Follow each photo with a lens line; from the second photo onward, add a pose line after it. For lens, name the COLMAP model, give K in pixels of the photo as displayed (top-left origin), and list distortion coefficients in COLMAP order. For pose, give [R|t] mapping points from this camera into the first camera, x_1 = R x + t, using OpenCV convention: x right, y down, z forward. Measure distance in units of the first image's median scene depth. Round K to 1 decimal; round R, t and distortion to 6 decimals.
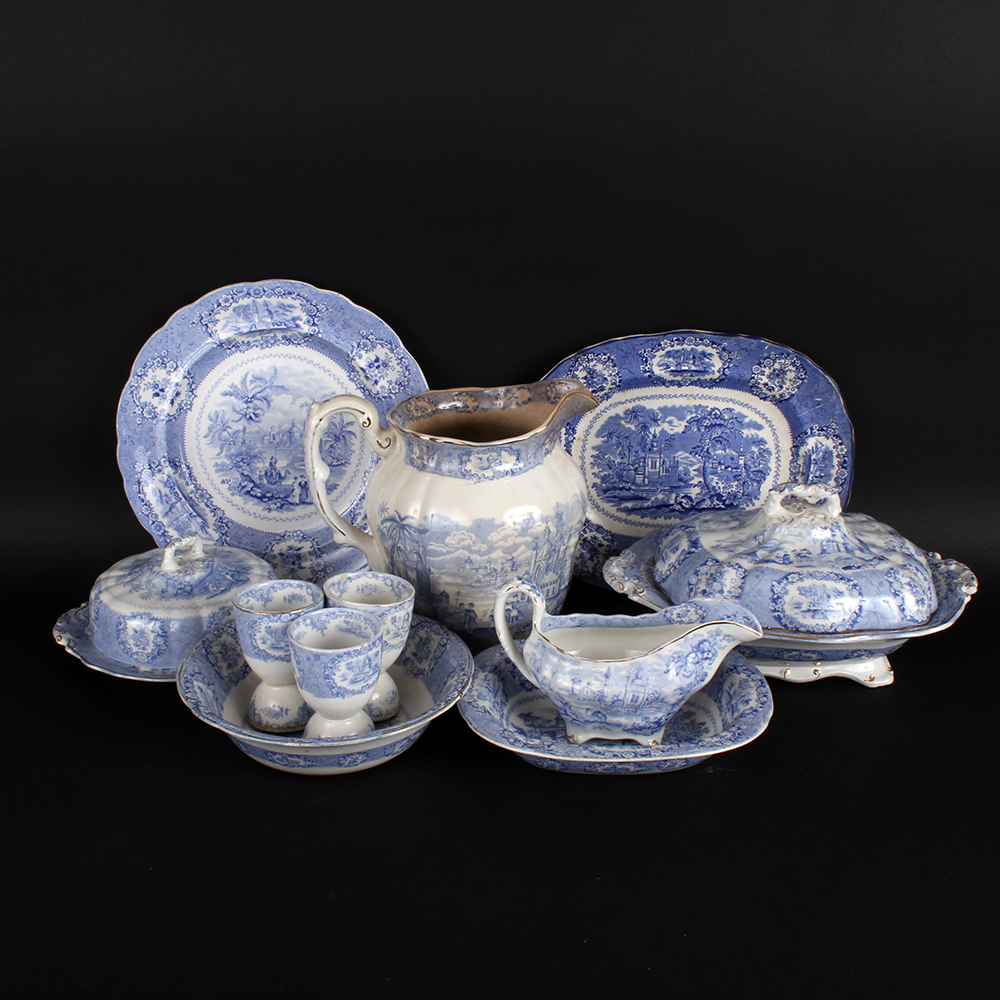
lens RADIAL K [[1381.2, 0, 492.9], [0, 1381.2, 474.5], [0, 0, 1]] dist [-0.137101, 0.000000]
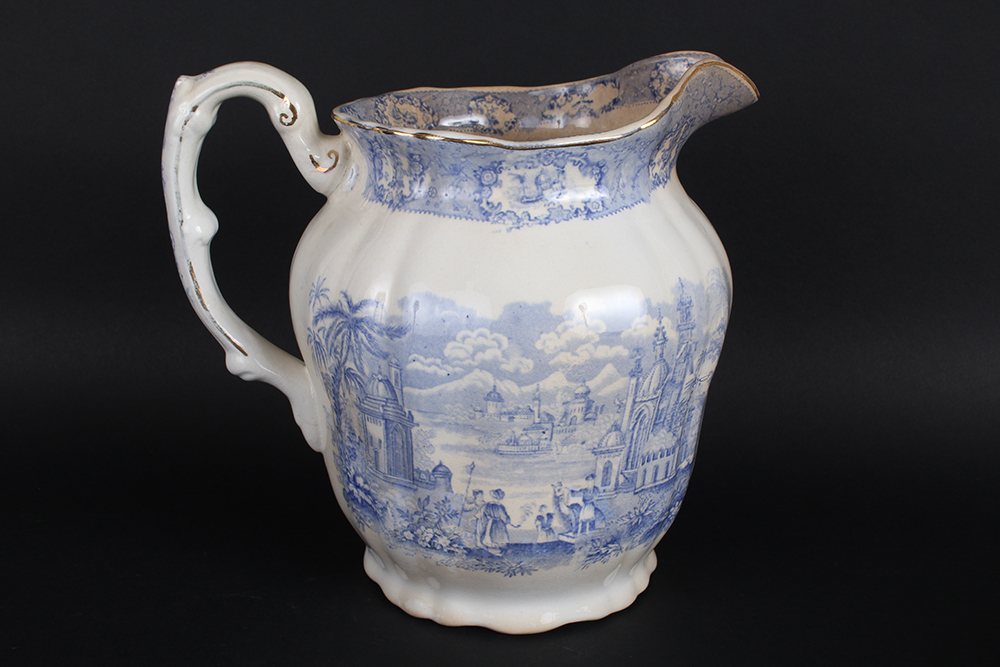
lens RADIAL K [[1433.4, 0, 501.7], [0, 1433.4, 326.9], [0, 0, 1]] dist [-0.081990, 0.000000]
pose [[0.999827, 0.010593, -0.015303, -0.007266], [-0.011630, 0.997526, -0.069329, 0.069002], [0.014531, 0.069495, 0.997476, 0.485526]]
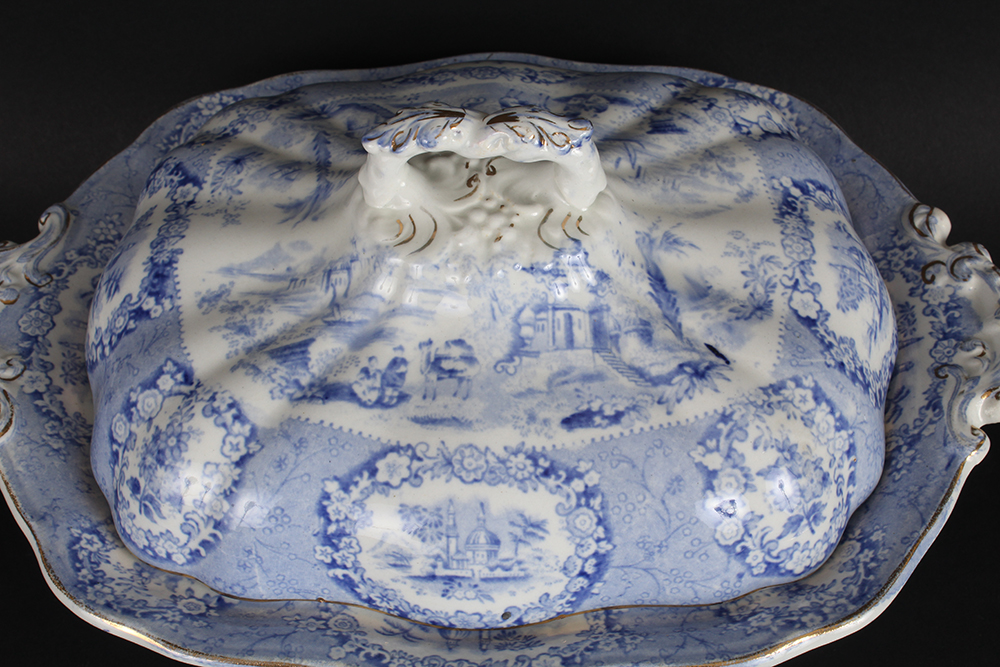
lens RADIAL K [[1614.1, 0, 502.7], [0, 1614.1, 335.8], [0, 0, 1]] dist [-0.052630, 0.000000]
pose [[0.997739, 0.004279, -0.067068, 0.254371], [0.030293, 0.862199, 0.505664, -0.132682], [0.059989, -0.506552, 0.860120, 0.654404]]
